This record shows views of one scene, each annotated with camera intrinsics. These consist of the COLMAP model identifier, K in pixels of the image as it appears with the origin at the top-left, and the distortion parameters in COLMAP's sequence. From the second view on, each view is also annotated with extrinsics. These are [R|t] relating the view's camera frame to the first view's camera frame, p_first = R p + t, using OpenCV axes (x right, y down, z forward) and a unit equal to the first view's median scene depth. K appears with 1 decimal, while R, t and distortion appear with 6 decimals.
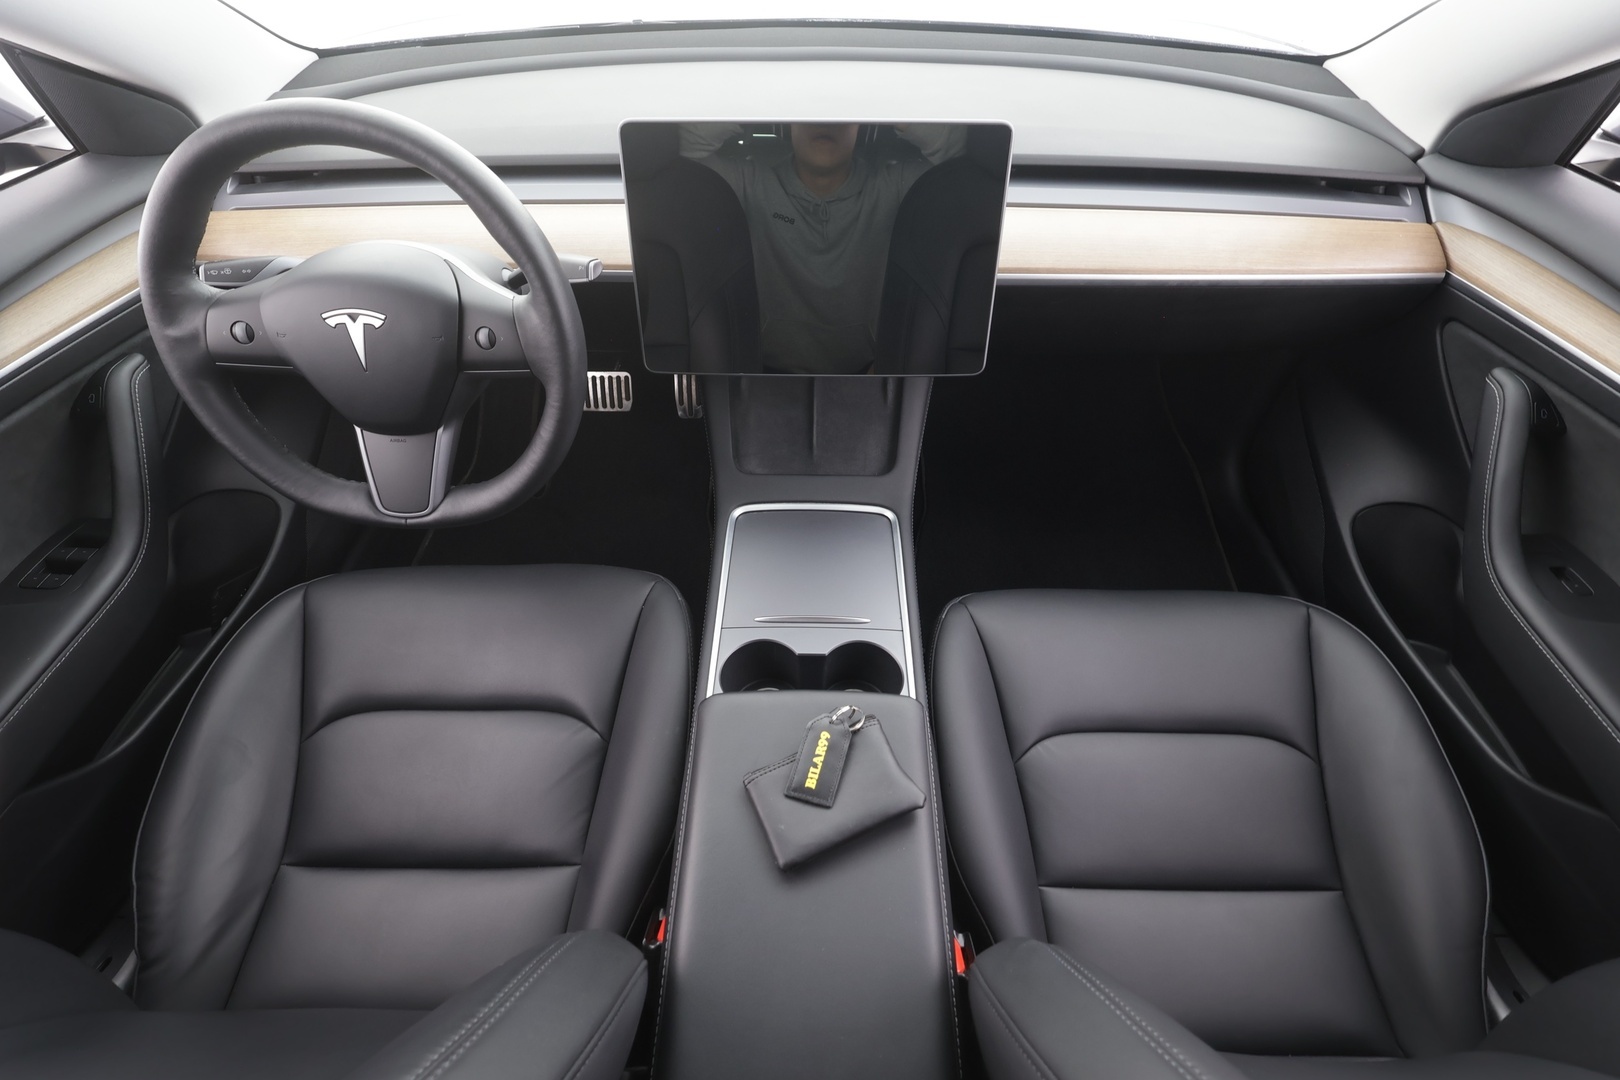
lens RADIAL K [[792.6, 0, 810.0], [0, 792.6, 540.0], [0, 0, 1]] dist [-0.006641, -0.000830]
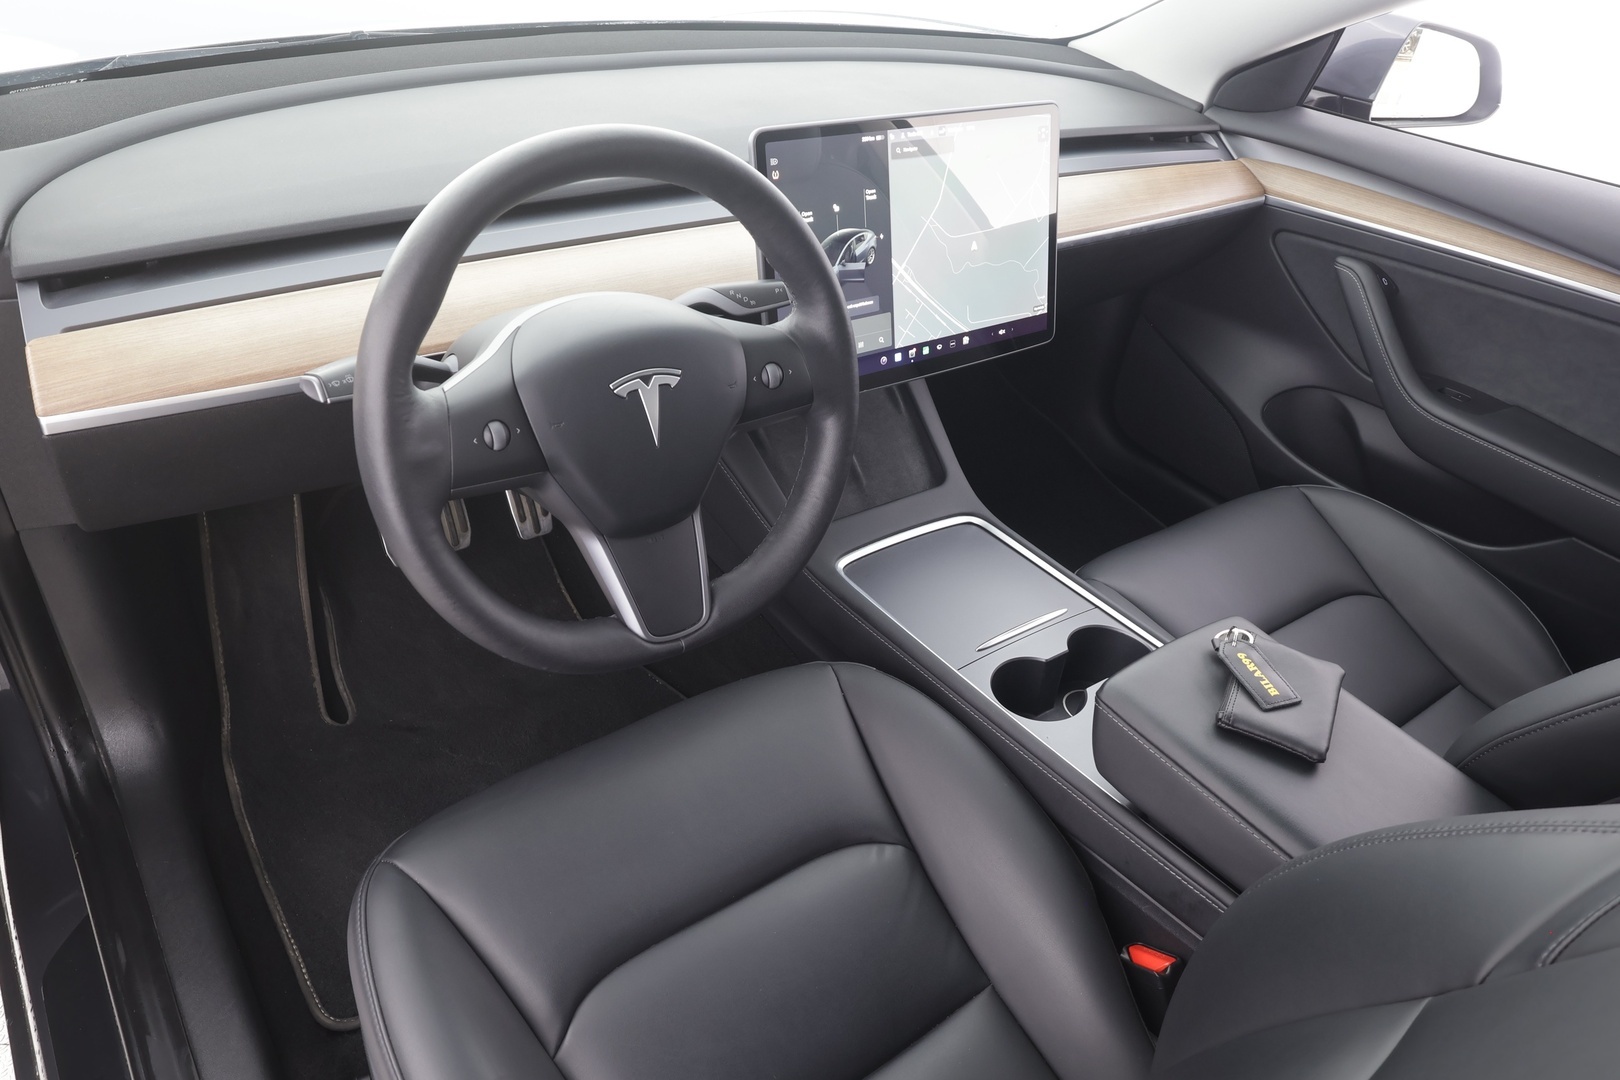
lens RADIAL K [[1150.7, 0, 810.0], [0, 1150.7, 540.0], [0, 0, 1]] dist [0.003890, 0.001828]
pose [[0.783605, -0.277457, 0.555861, -0.842516], [0.363266, 0.930466, -0.047662, -0.017189], [-0.503985, 0.239273, 0.829908, 0.014612]]
